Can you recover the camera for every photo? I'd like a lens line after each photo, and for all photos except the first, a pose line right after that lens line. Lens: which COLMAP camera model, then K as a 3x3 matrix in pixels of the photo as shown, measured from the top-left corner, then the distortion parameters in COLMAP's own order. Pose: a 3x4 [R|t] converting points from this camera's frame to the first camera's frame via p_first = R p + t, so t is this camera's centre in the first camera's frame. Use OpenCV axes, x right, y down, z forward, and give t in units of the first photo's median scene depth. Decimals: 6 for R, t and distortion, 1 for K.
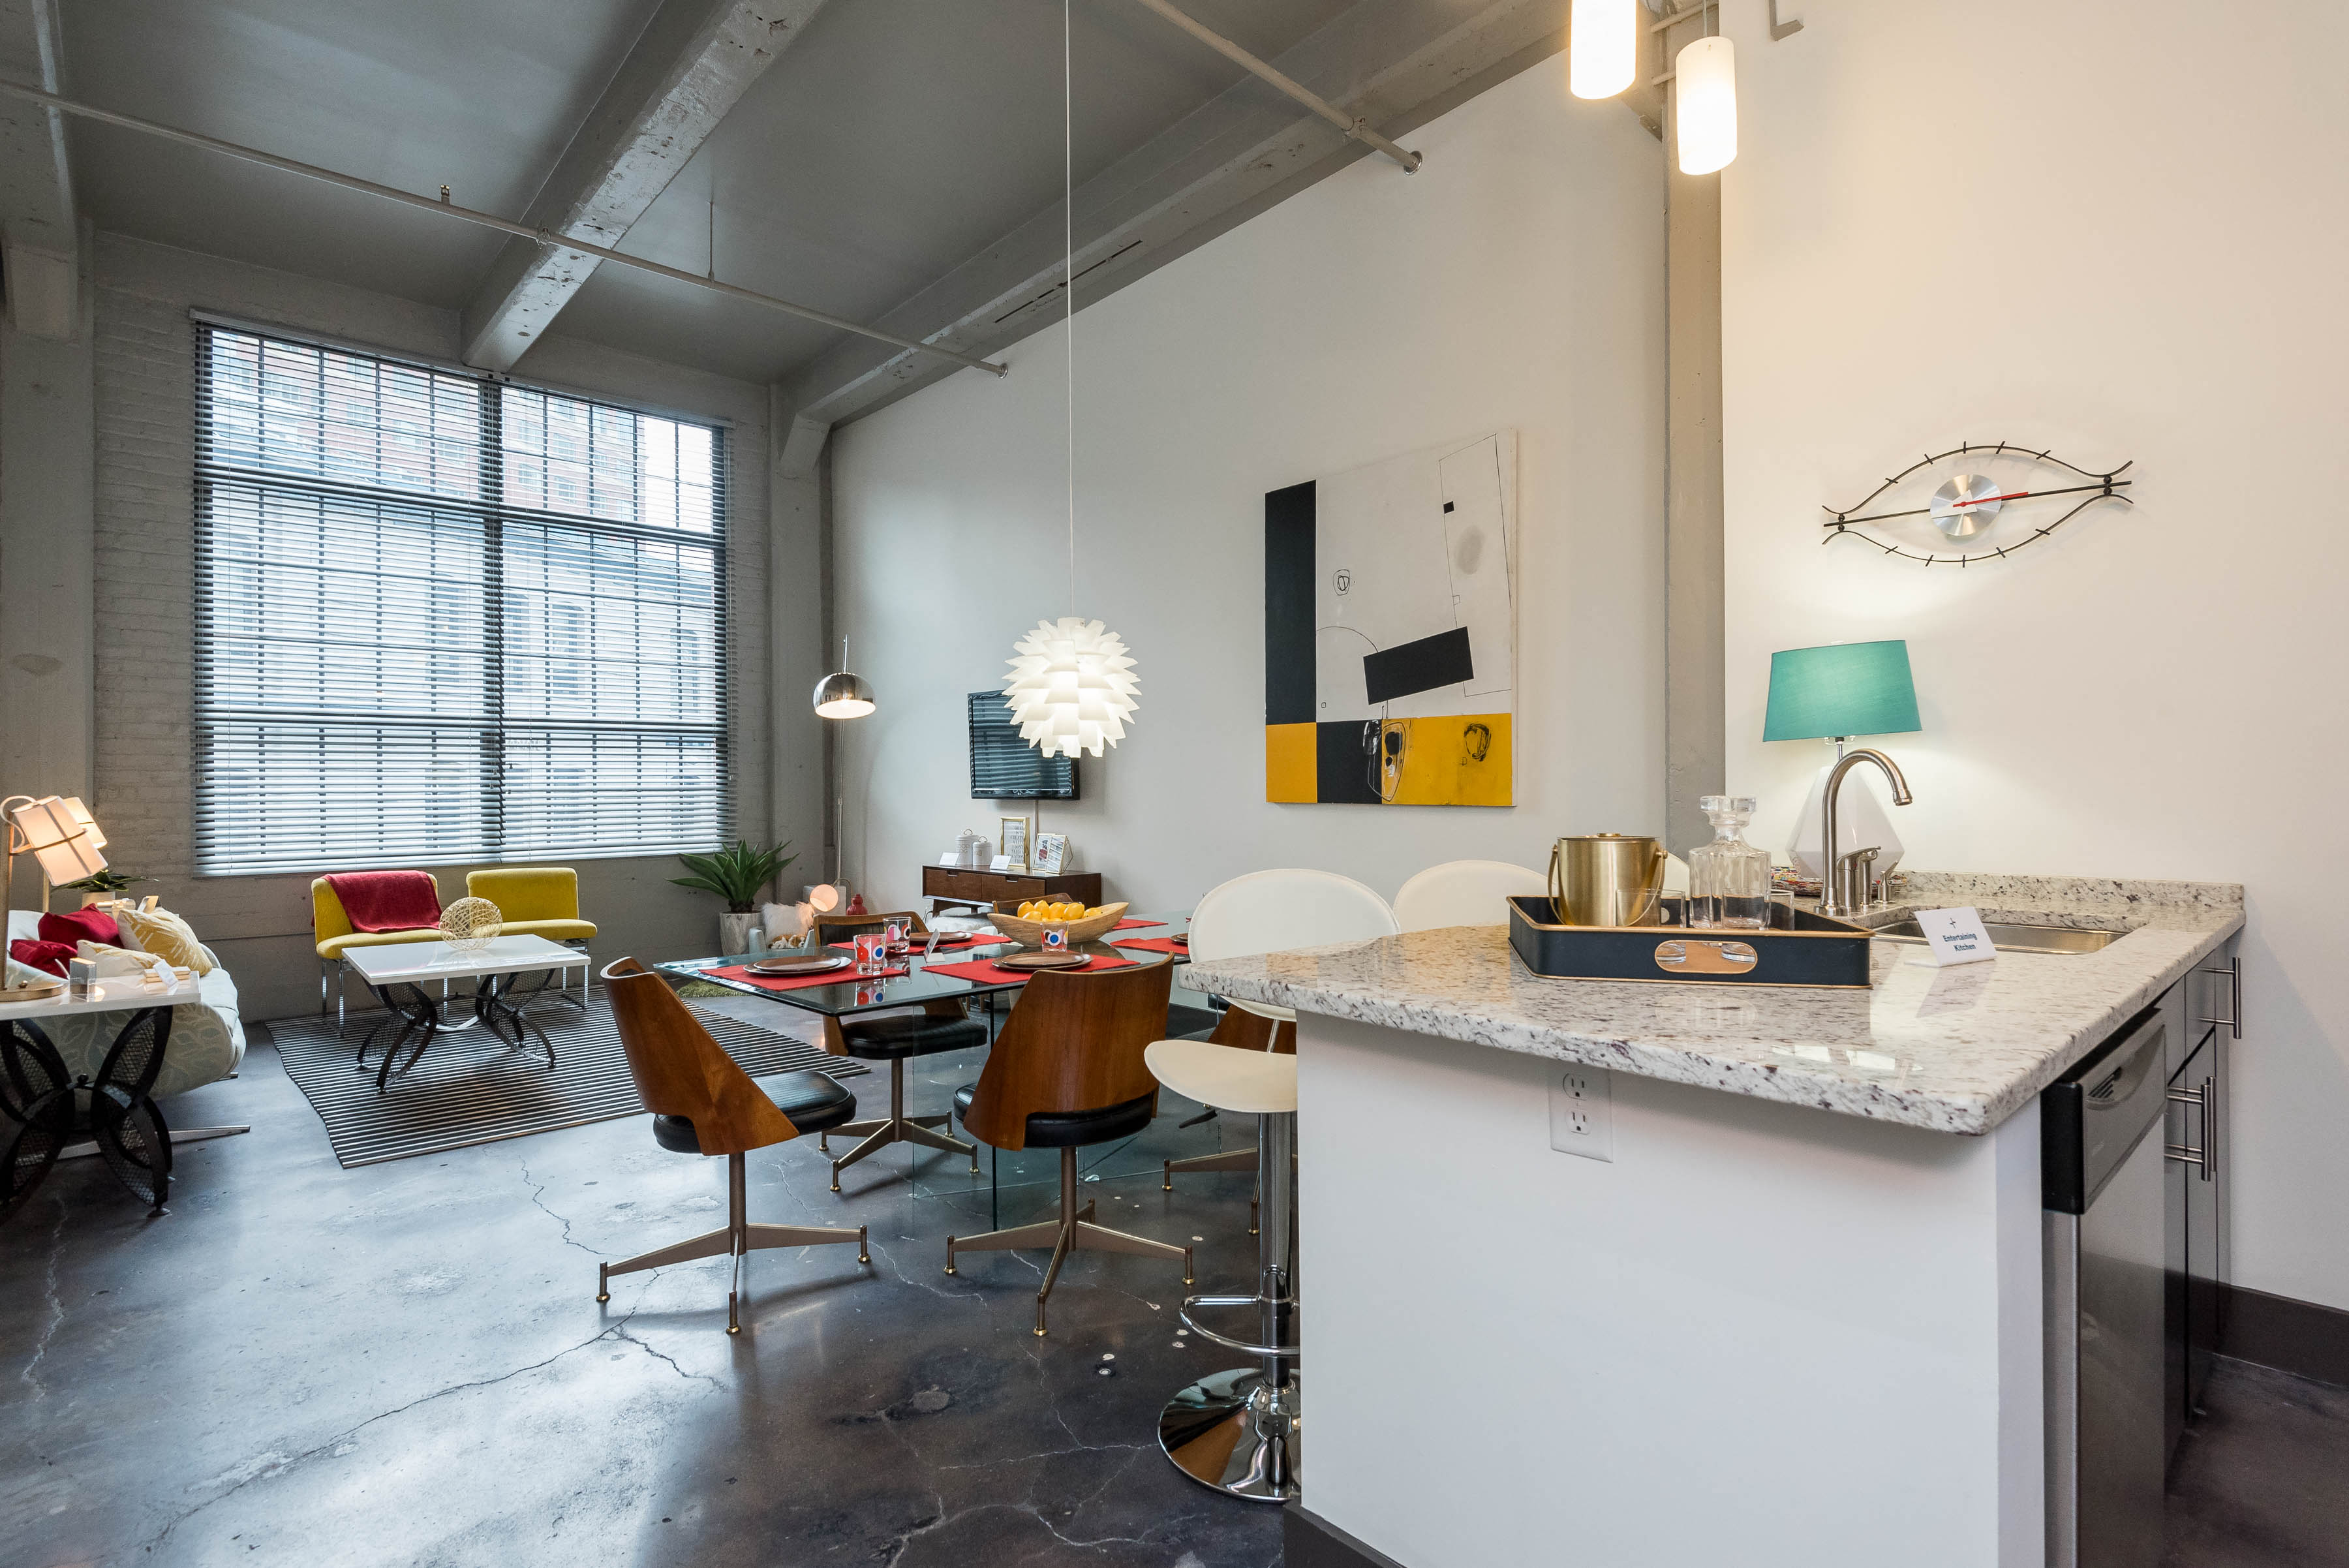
lens RADIAL K [[1138.5, 0, 1166.4], [0, 1138.5, 799.4], [0, 0, 1]] dist [0.024022, -0.001137]
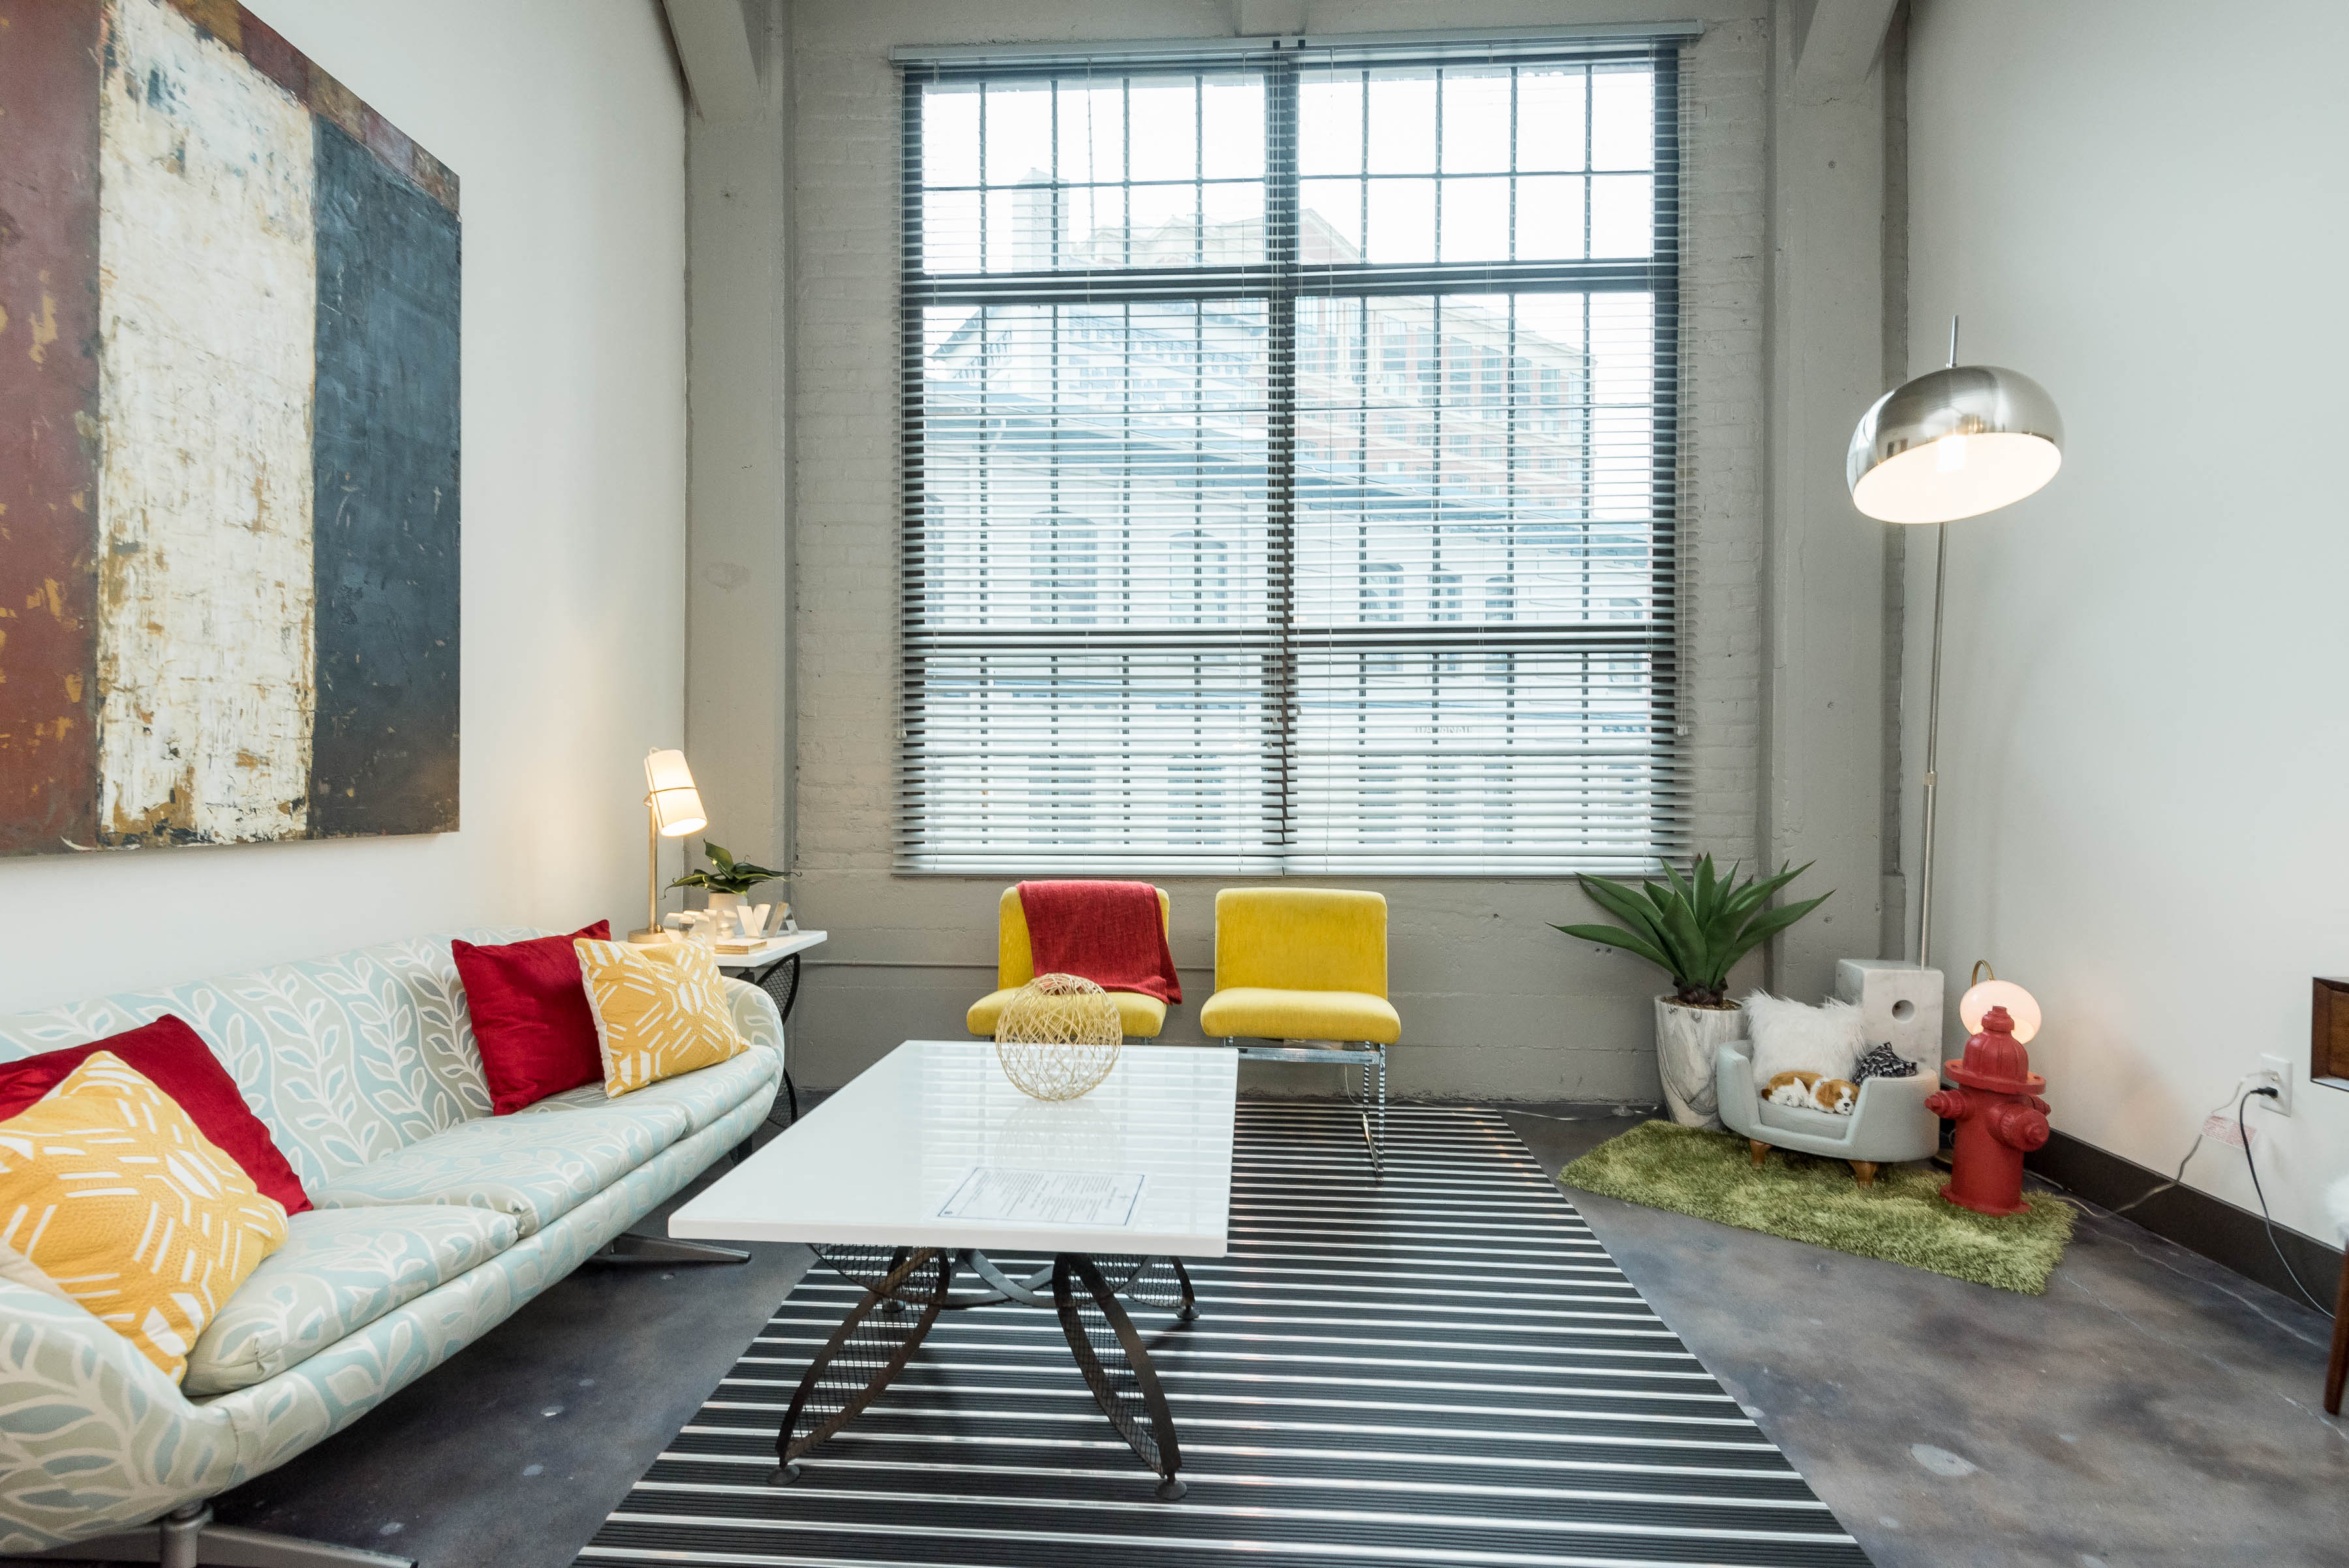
lens RADIAL K [[1150.5, 0, 1174.5], [0, 1150.5, 784.0], [0, 0, 1]] dist [0.002468, -0.000511]
pose [[0.706657, 0.006387, -0.707528, -0.214694], [-0.015955, 0.999849, -0.006910, 0.014667], [0.707377, 0.016171, 0.706652, 0.576011]]
